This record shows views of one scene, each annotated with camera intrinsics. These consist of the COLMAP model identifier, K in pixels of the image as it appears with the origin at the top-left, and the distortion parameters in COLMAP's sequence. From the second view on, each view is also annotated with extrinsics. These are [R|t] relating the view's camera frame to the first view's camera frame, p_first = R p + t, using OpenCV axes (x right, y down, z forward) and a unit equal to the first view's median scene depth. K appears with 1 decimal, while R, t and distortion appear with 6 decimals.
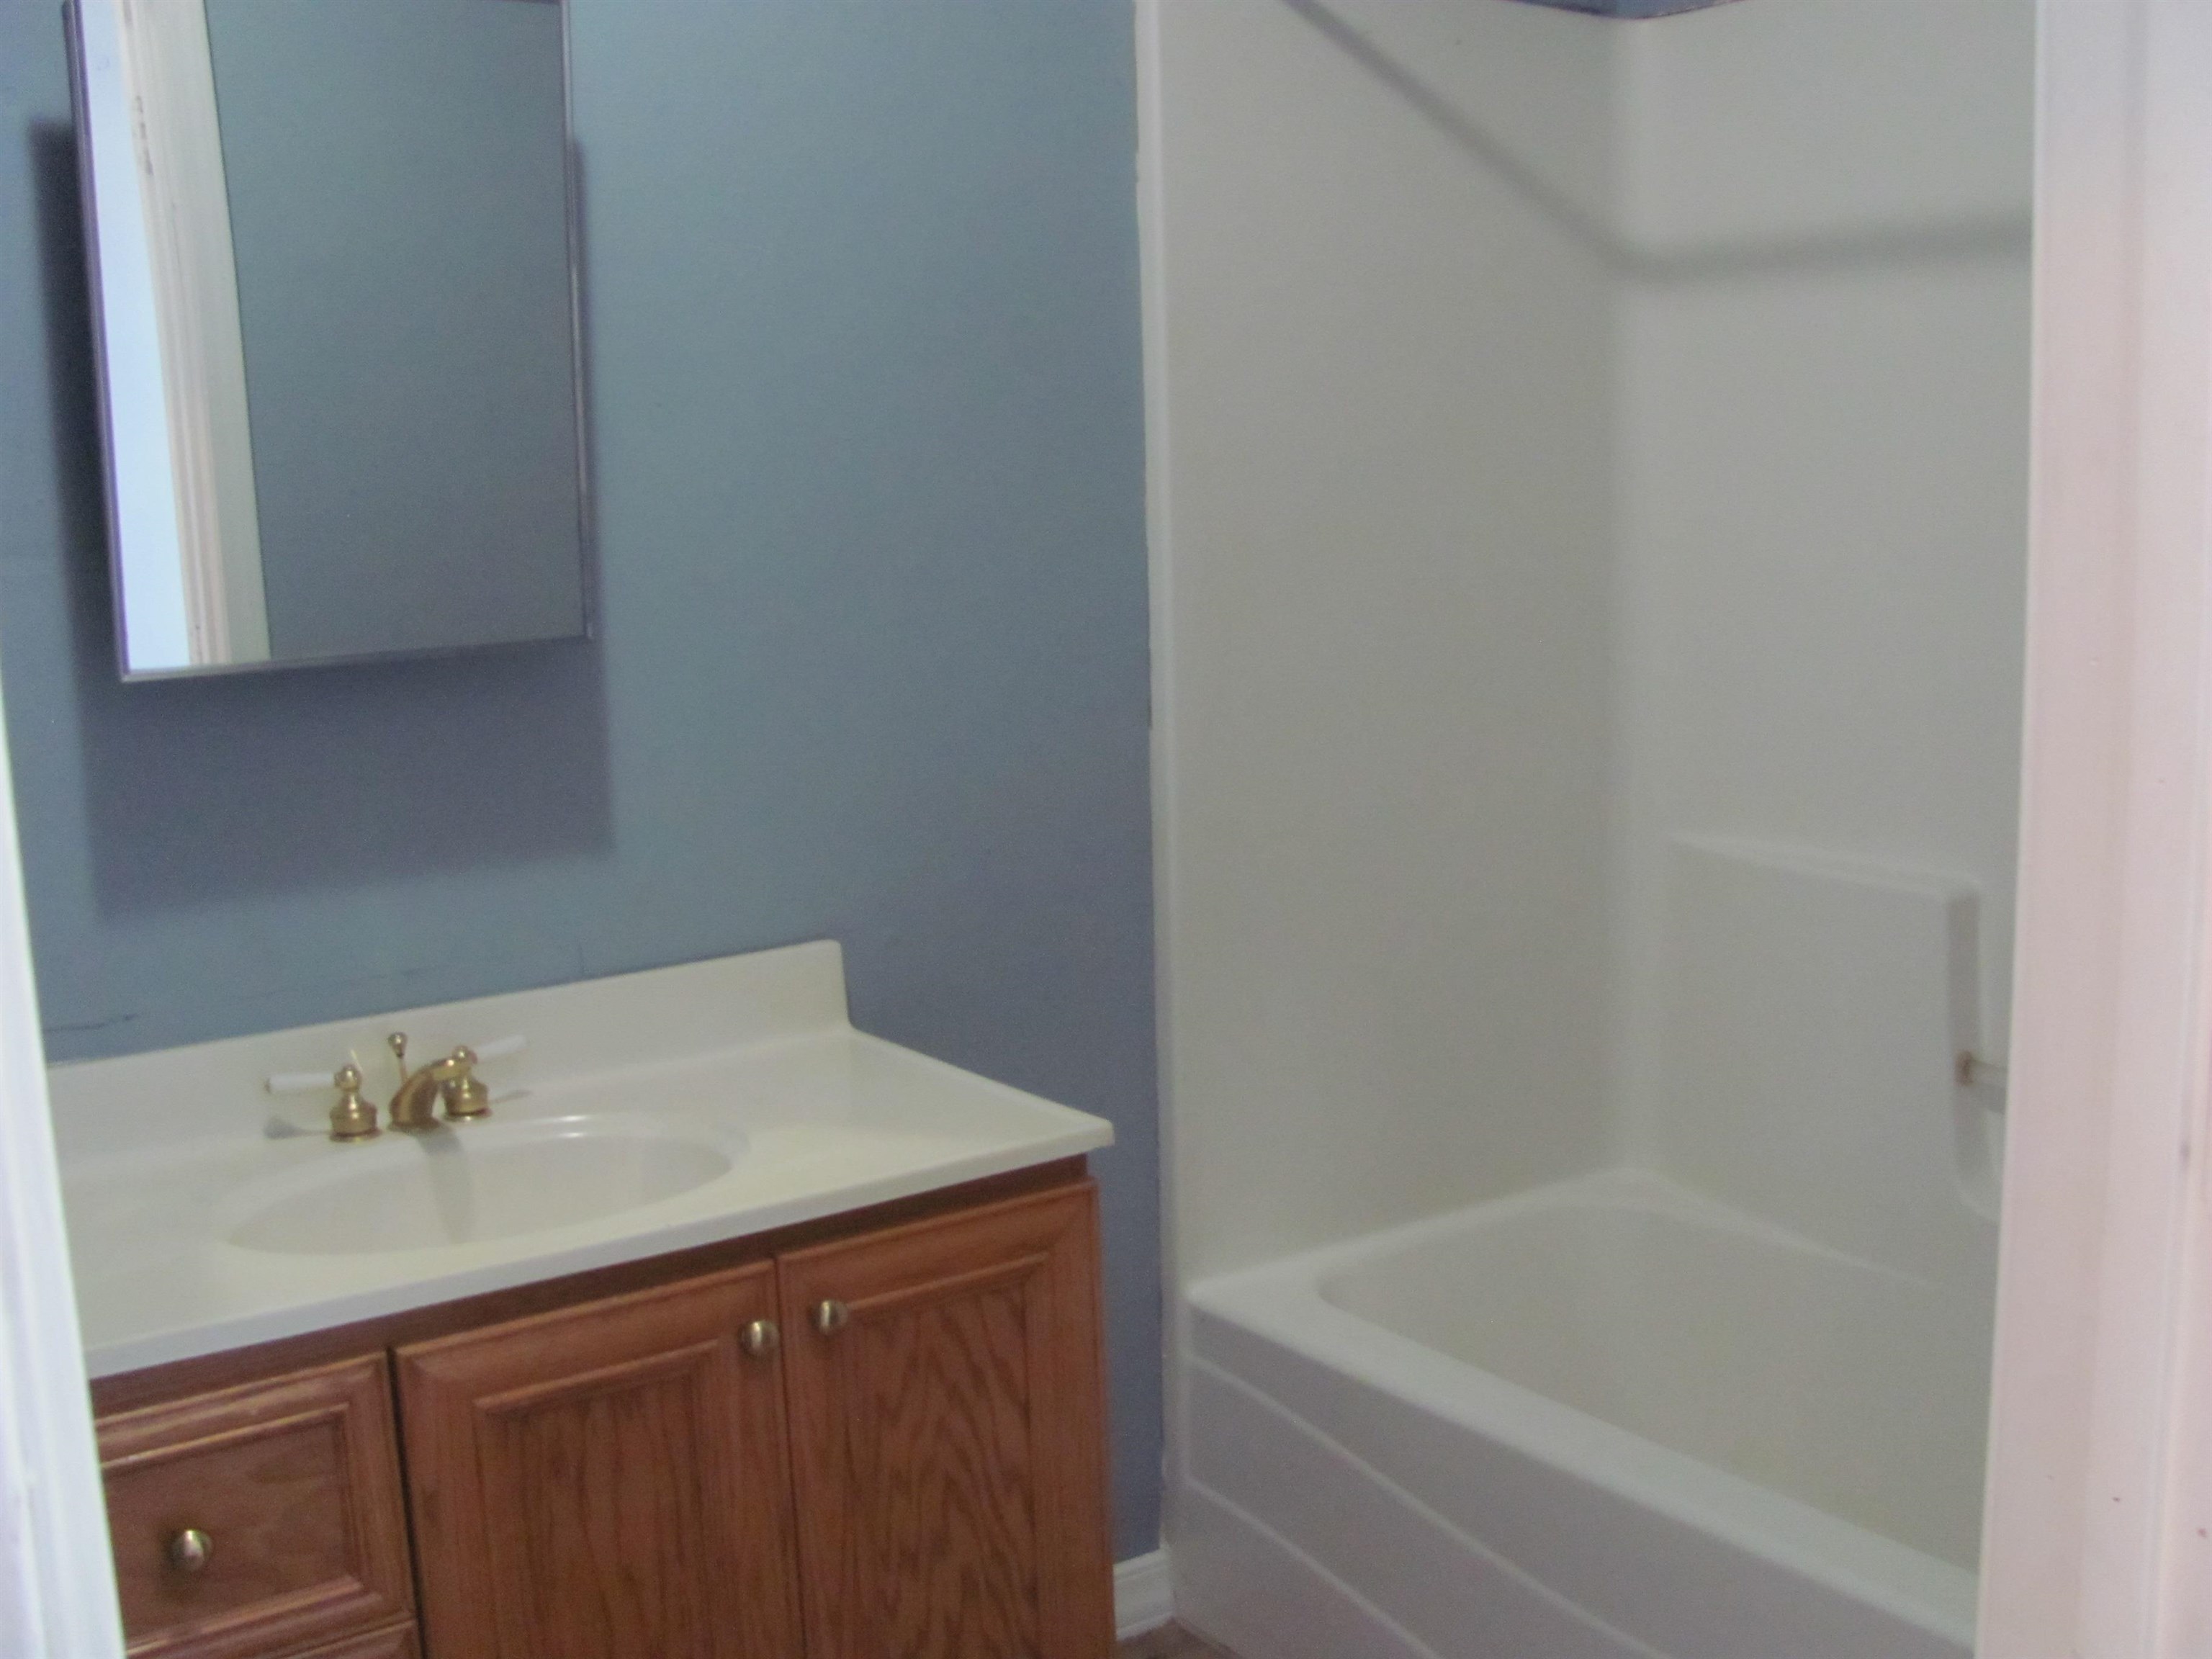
lens RADIAL K [[2328.1, 0, 1106.0], [0, 2328.1, 829.5], [0, 0, 1]] dist [-0.225103, 0.287953]
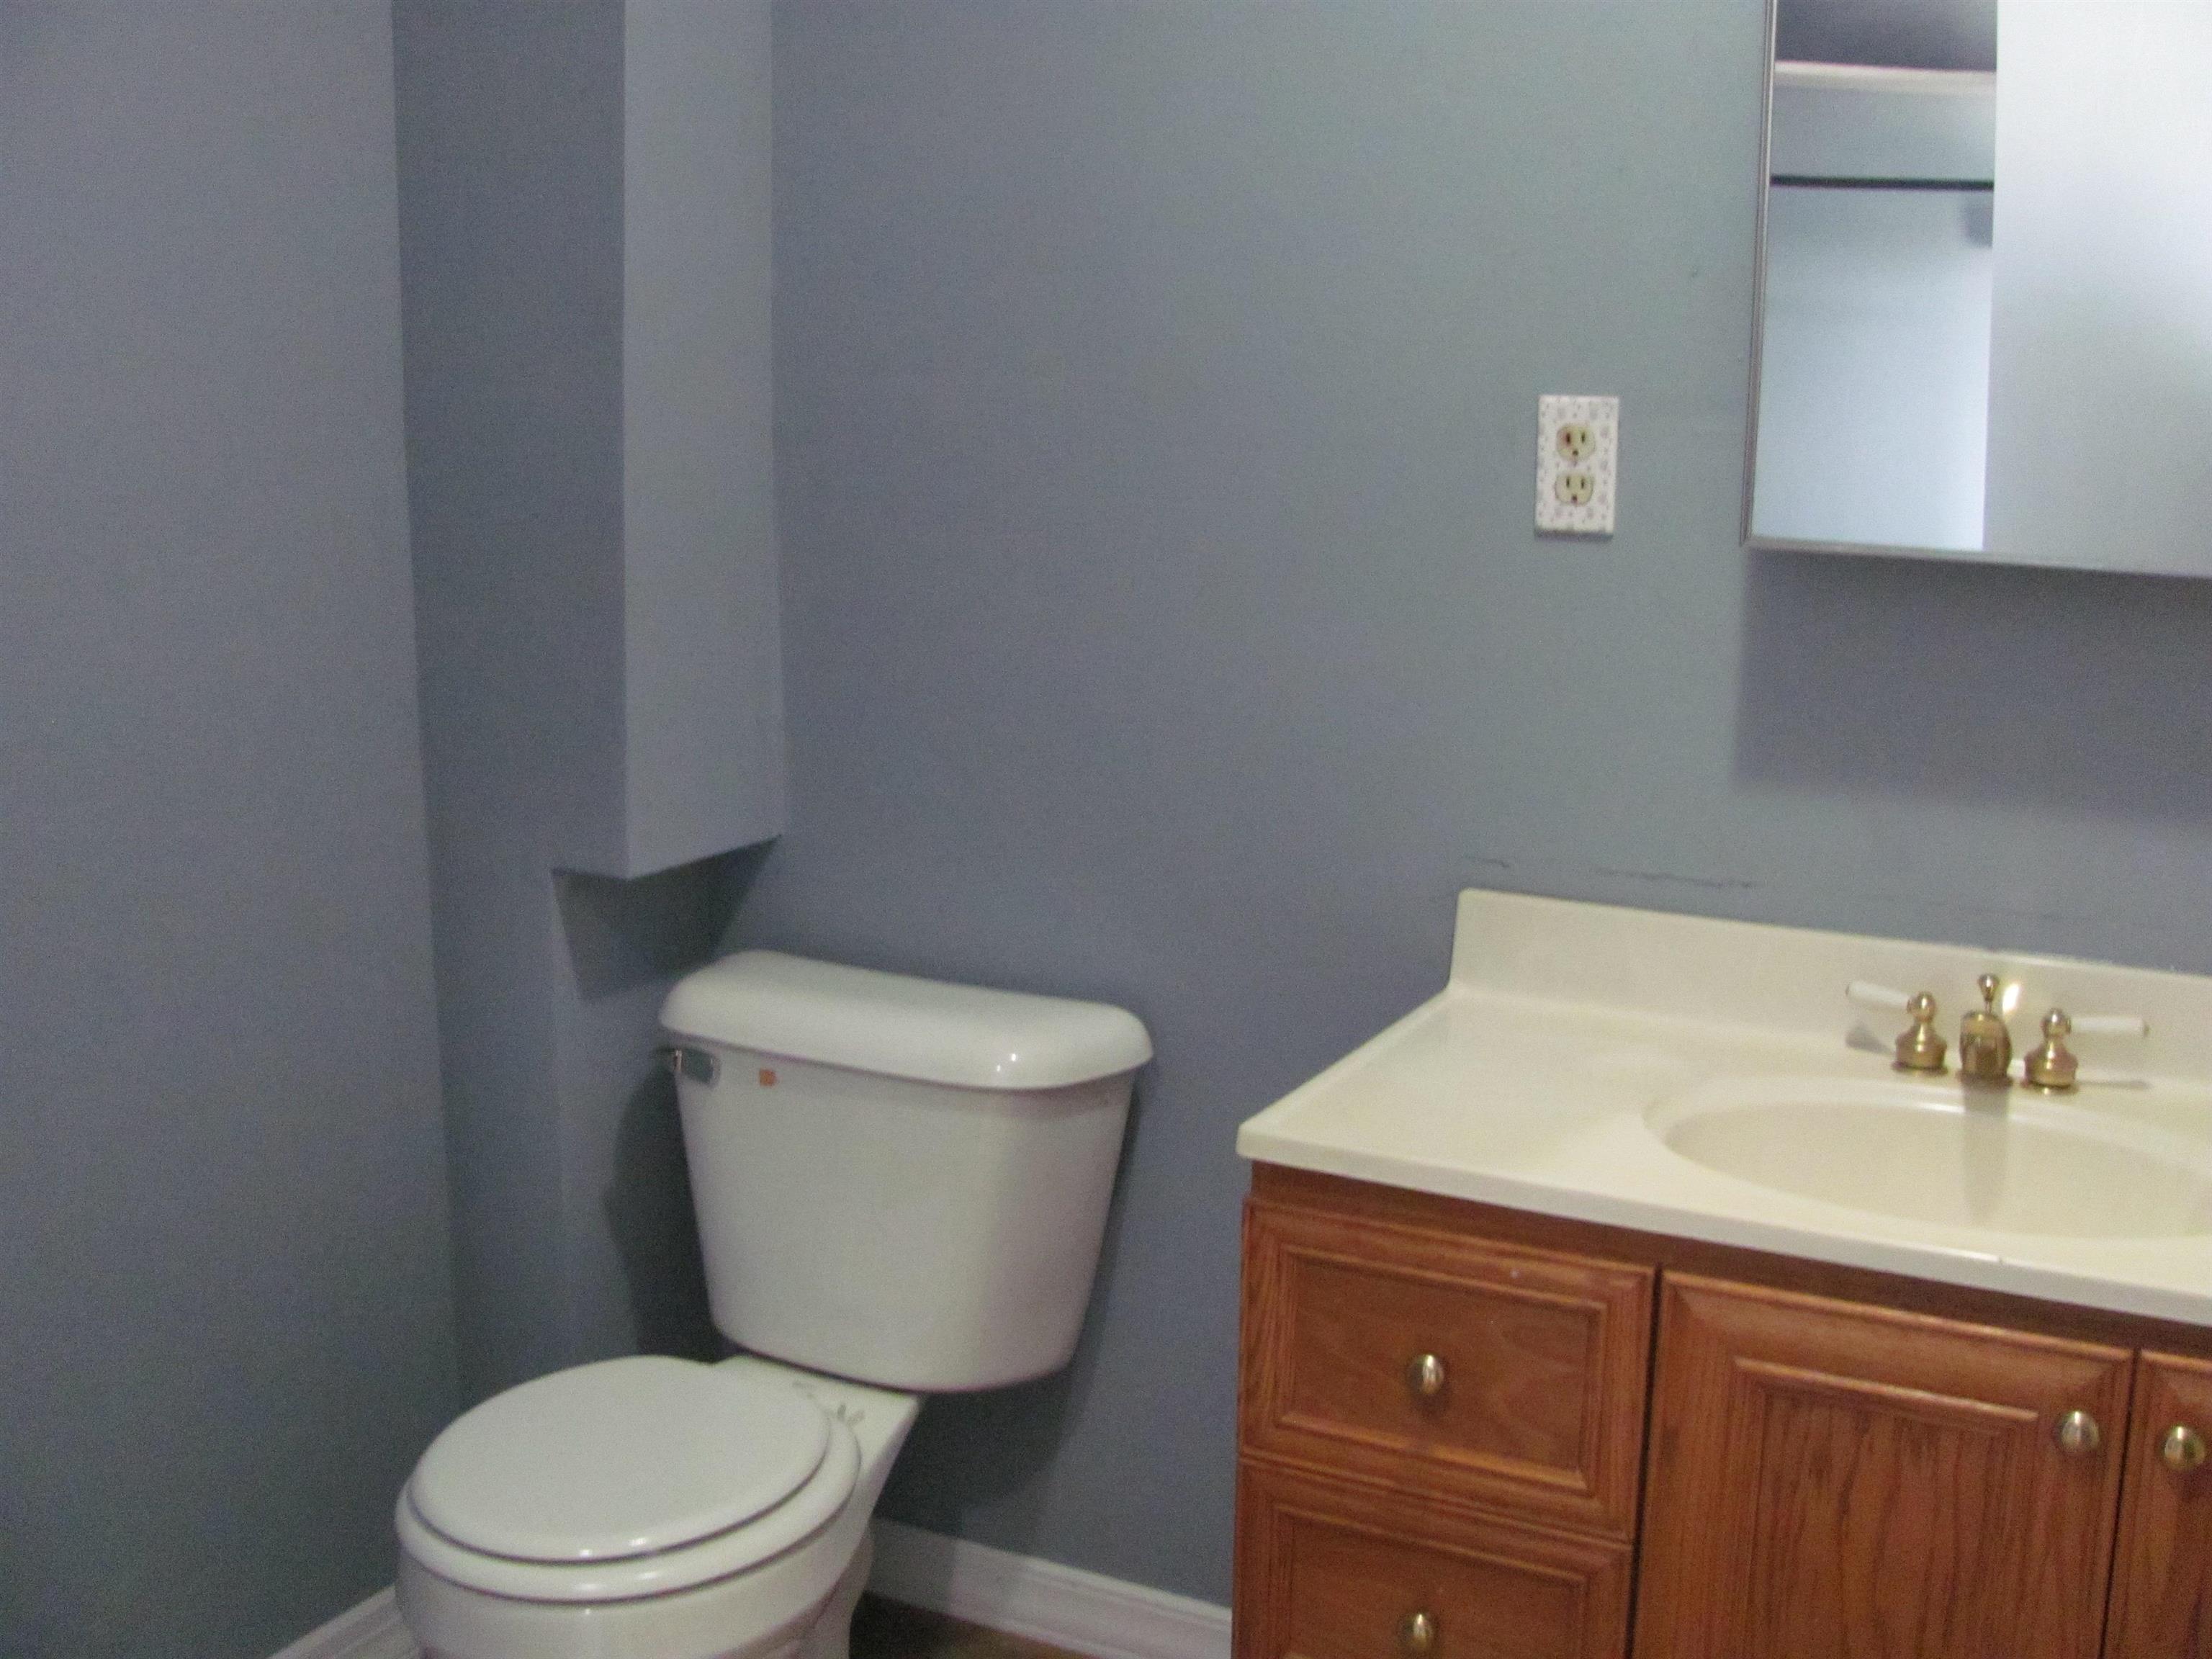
lens RADIAL K [[2328.1, 0, 1106.0], [0, 2328.1, 829.5], [0, 0, 1]] dist [-0.225103, 0.287953]
pose [[0.474991, 0.217571, -0.852670, 0.323141], [-0.170990, 0.973305, 0.153100, -0.052208], [0.863218, 0.073077, 0.499514, 0.285324]]
